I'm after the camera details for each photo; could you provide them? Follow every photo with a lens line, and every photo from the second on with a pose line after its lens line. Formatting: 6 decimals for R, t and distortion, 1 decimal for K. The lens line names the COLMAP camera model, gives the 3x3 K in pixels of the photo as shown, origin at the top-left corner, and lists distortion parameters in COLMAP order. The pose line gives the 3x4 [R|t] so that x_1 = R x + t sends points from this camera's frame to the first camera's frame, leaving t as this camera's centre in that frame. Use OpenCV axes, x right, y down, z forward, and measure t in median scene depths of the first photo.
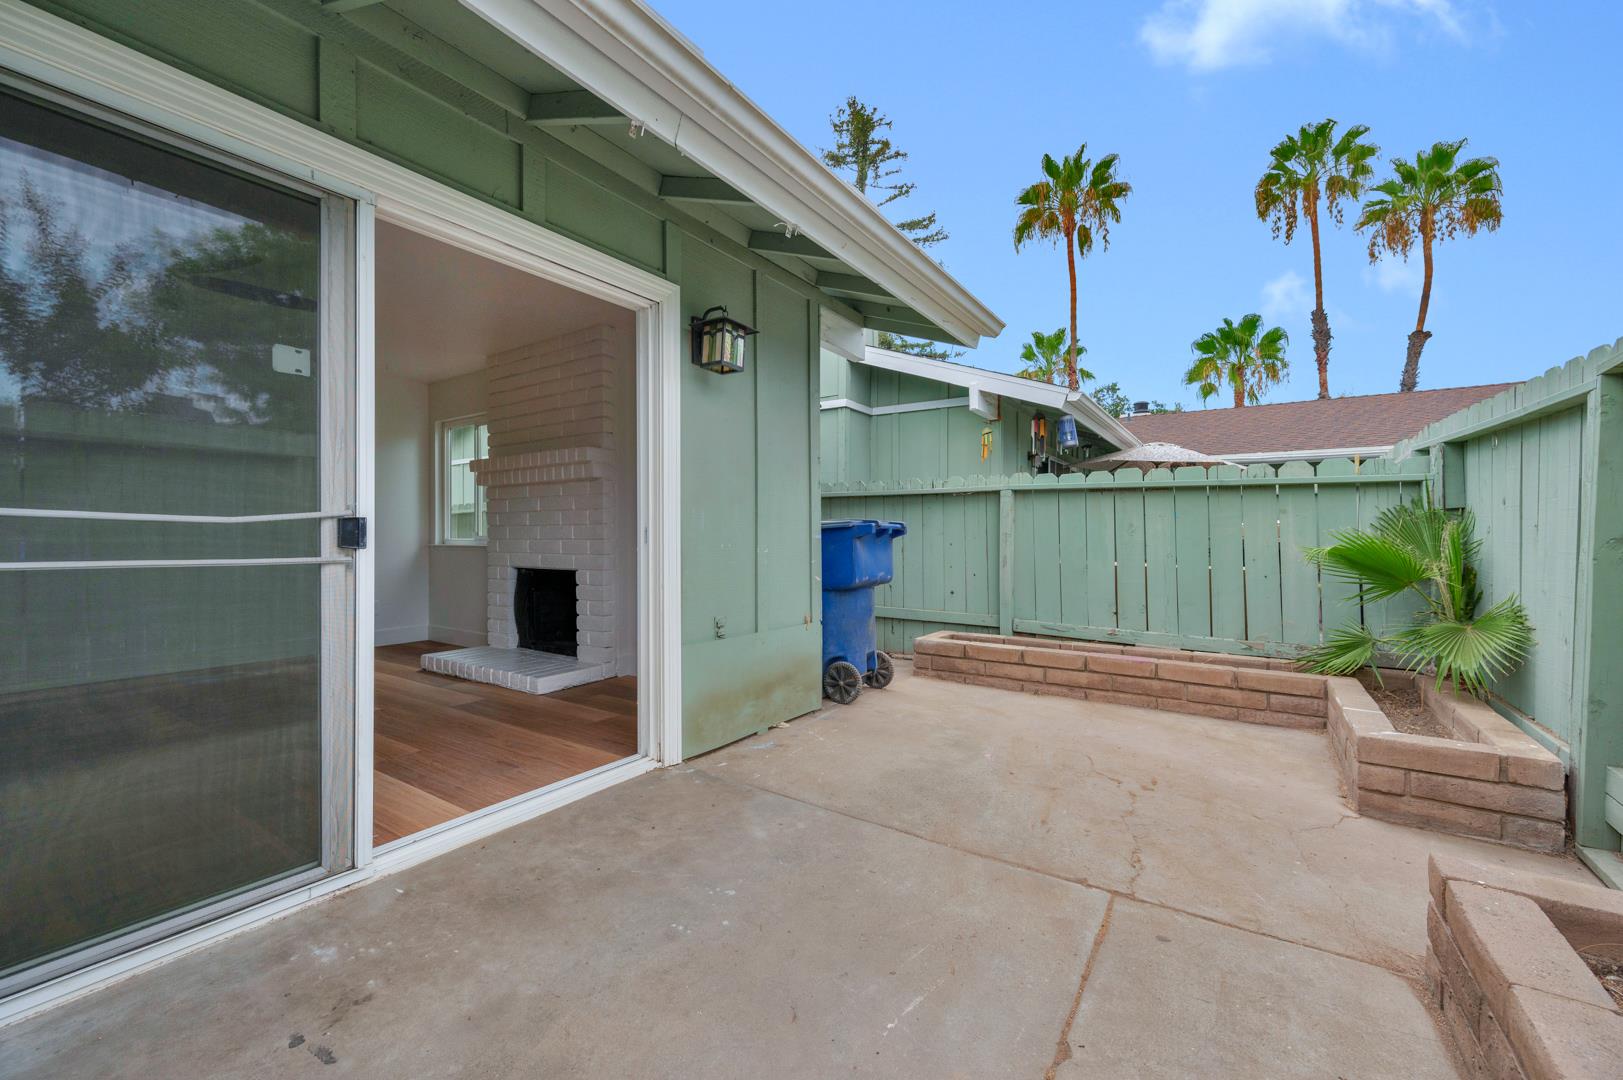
lens RADIAL K [[650.4, 0, 823.1], [0, 650.4, 529.8], [0, 0, 1]] dist [0.000631, -0.000931]
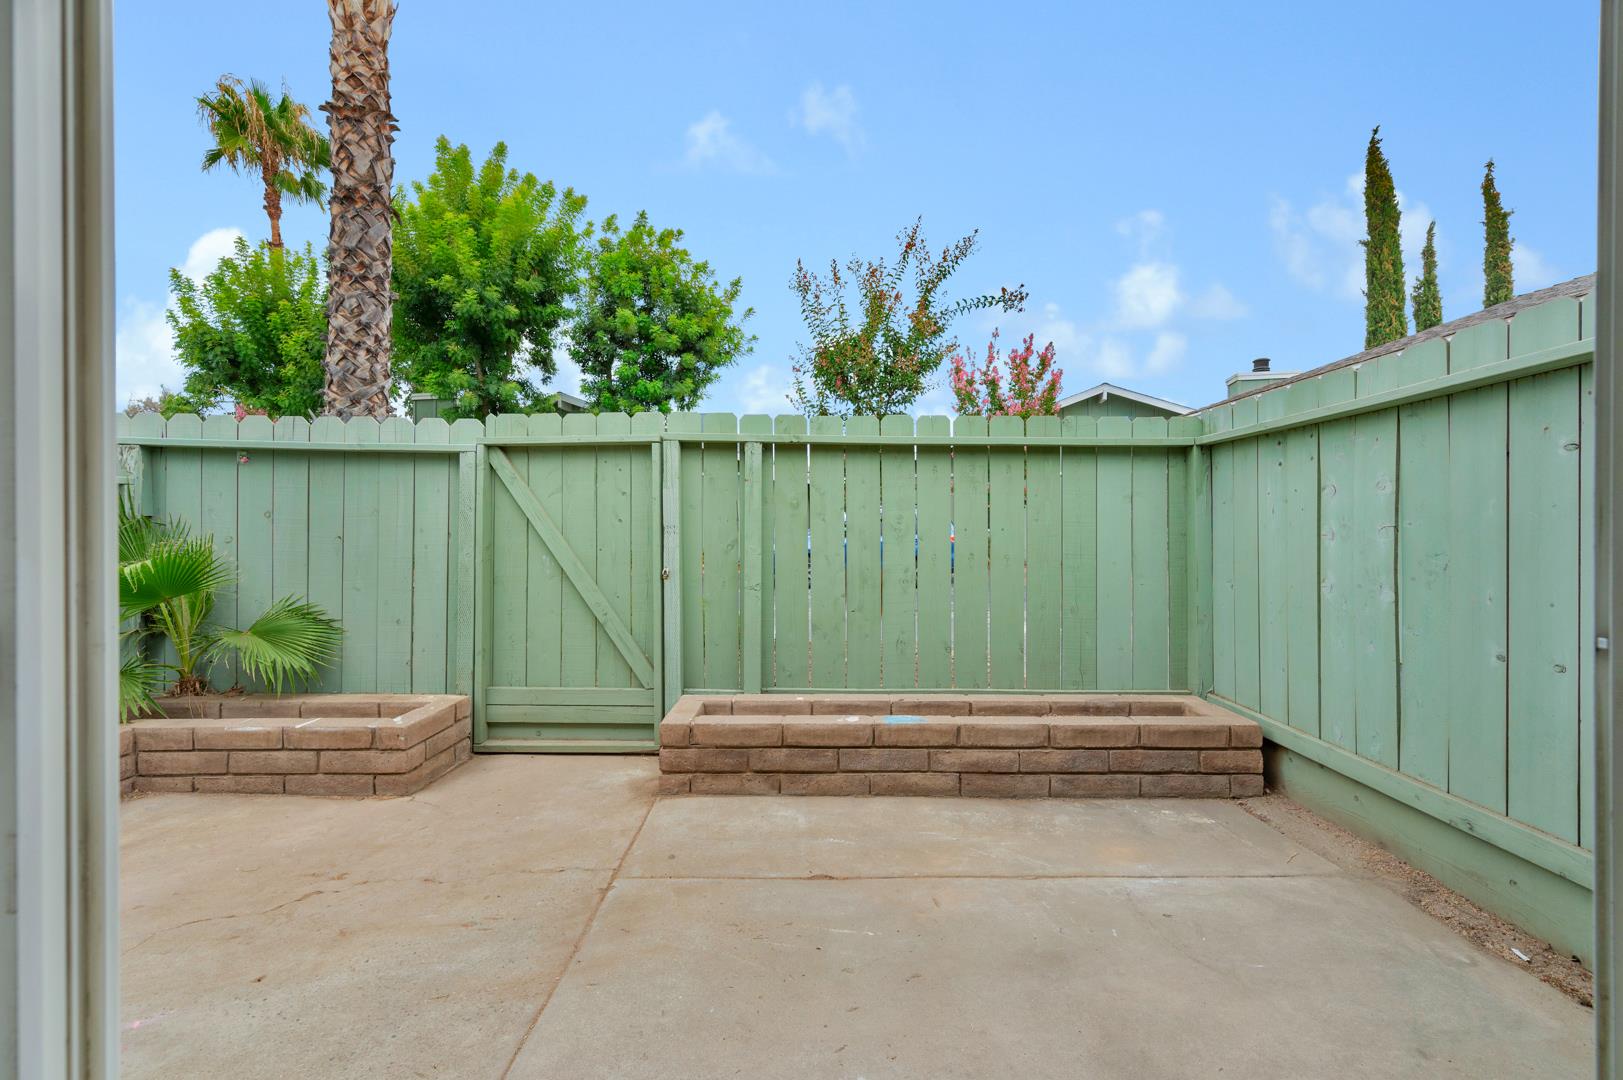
lens RADIAL K [[688.5, 0, 794.9], [0, 688.5, 514.7], [0, 0, 1]] dist [0.002394, 0.000521]
pose [[-0.535084, 0.016950, 0.844629, -0.667814], [-0.003438, 0.999747, -0.022241, -0.035959], [-0.844792, -0.014804, -0.534890, 1.259271]]
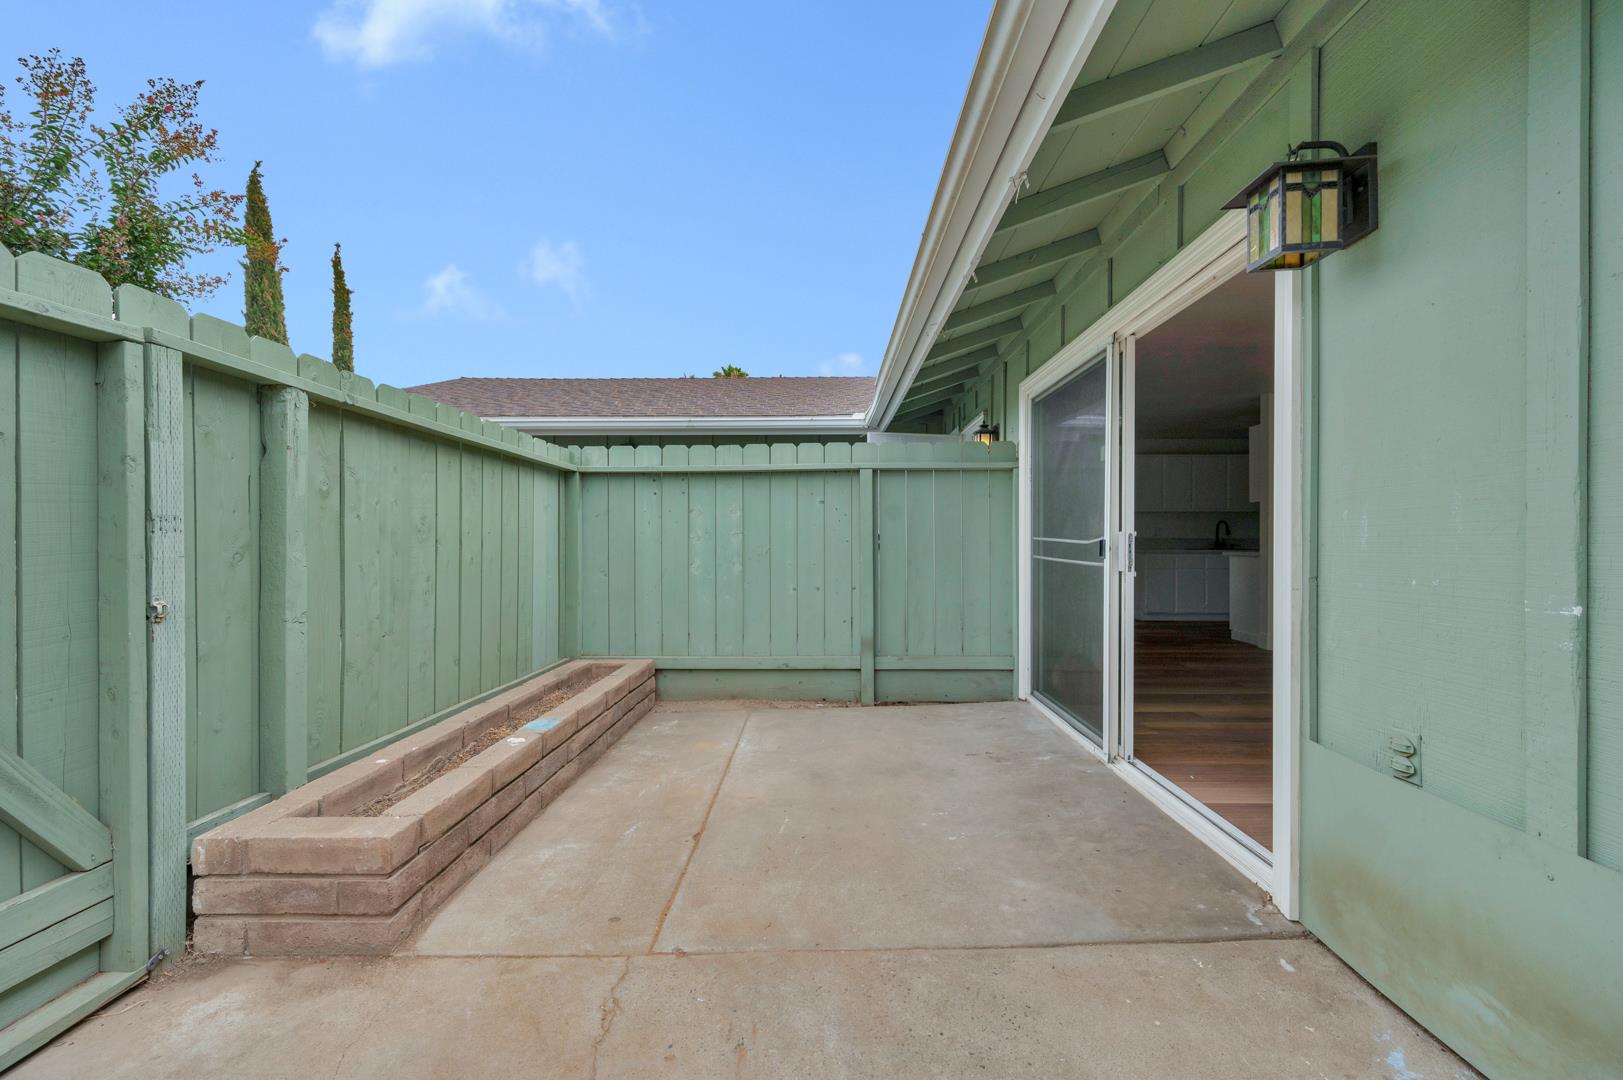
lens RADIAL K [[650.4, 0, 828.5], [0, 650.4, 538.7], [0, 0, 1]] dist [0.000631, -0.000931]
pose [[-0.836756, -0.000683, -0.547575, 0.670799], [0.003989, 0.999965, -0.007343, -0.009733], [0.547561, -0.008329, -0.836724, 1.732716]]
